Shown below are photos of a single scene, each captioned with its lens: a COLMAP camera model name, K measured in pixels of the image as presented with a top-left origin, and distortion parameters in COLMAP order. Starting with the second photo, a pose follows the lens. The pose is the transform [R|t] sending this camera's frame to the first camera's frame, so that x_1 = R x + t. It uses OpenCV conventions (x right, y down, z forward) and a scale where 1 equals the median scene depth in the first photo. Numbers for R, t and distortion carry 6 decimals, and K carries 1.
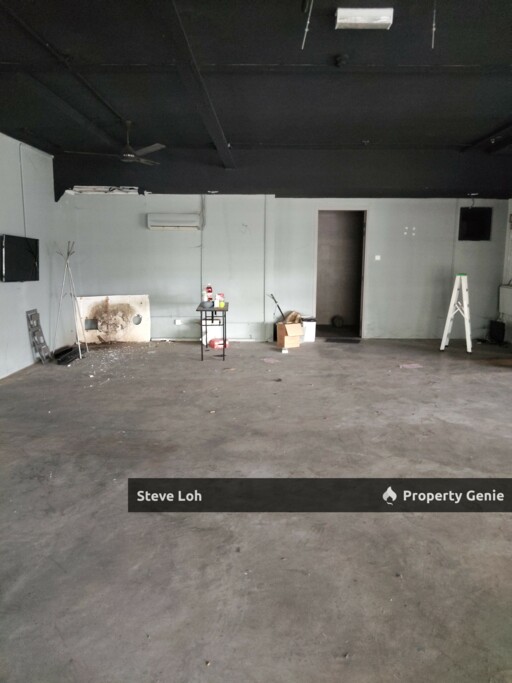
lens RADIAL K [[507.9, 0, 259.9], [0, 507.9, 337.9], [0, 0, 1]] dist [0.037159, -0.049437]
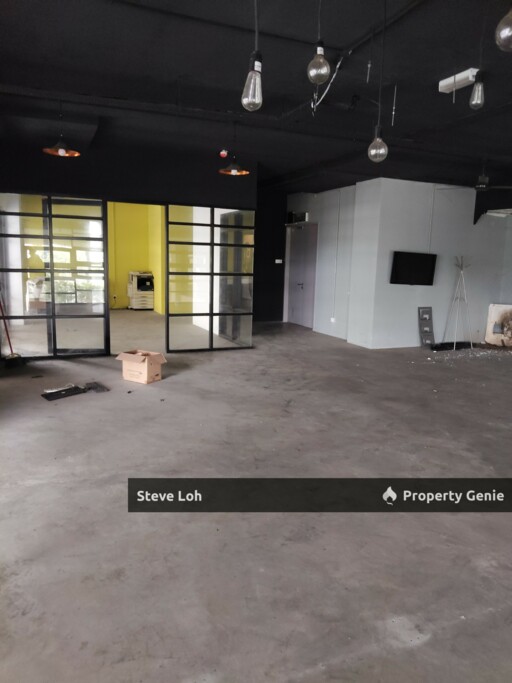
lens RADIAL K [[507.9, 0, 258.1], [0, 507.9, 337.5], [0, 0, 1]] dist [0.037159, -0.049437]
pose [[0.401107, 0.143572, -0.904710, 0.770681], [-0.173986, 0.981603, 0.078637, -0.005301], [0.899357, 0.125865, 0.418707, 0.059102]]
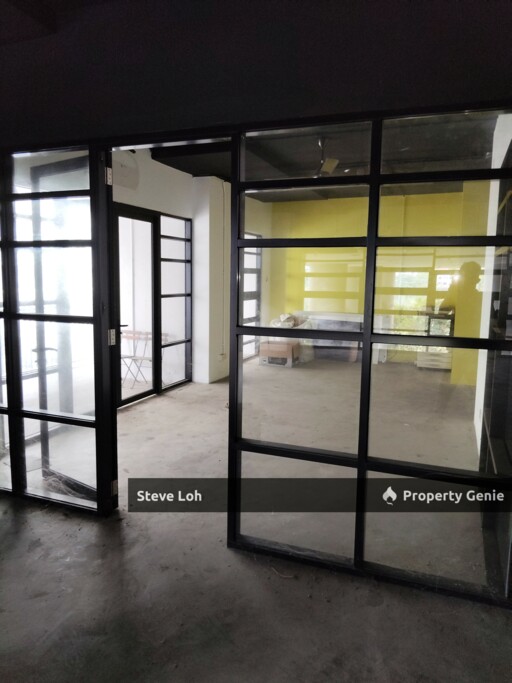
lens RADIAL K [[507.9, 0, 257.7], [0, 507.9, 344.6], [0, 0, 1]] dist [0.037159, -0.049437]
pose [[-0.358063, 0.111745, -0.926987, -0.212123], [-0.173100, 0.967657, 0.183510, -0.111156], [0.917512, 0.226169, -0.327139, 0.615010]]
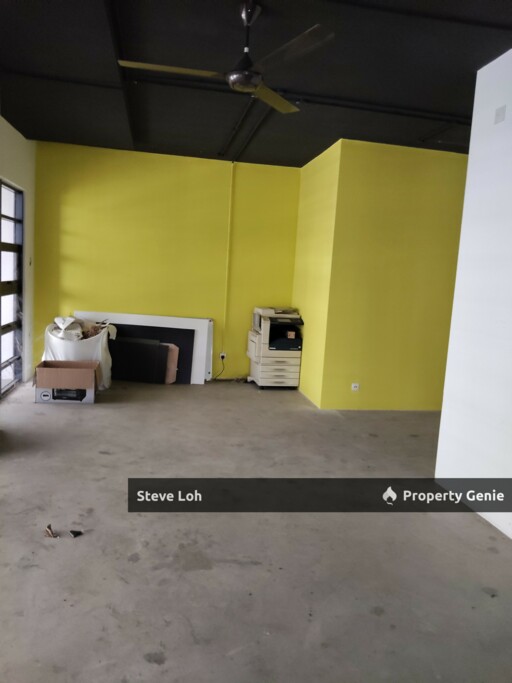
lens RADIAL K [[507.9, 0, 259.0], [0, 507.9, 337.4], [0, 0, 1]] dist [0.037159, -0.049437]
pose [[0.201677, 0.124148, -0.971552, -0.683795], [-0.221053, 0.972111, 0.078333, -0.048062], [0.954181, 0.198967, 0.223495, 0.261083]]
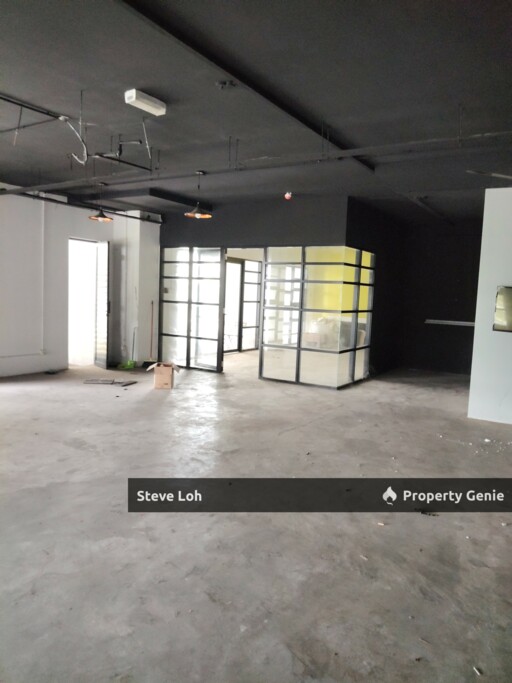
lens RADIAL K [[507.9, 0, 257.2], [0, 507.9, 327.4], [0, 0, 1]] dist [0.037159, -0.049437]
pose [[-0.515128, 0.030611, -0.856567, 0.726328], [-0.185231, 0.971770, 0.146123, -0.199827], [0.836859, 0.233935, -0.494916, 1.229991]]
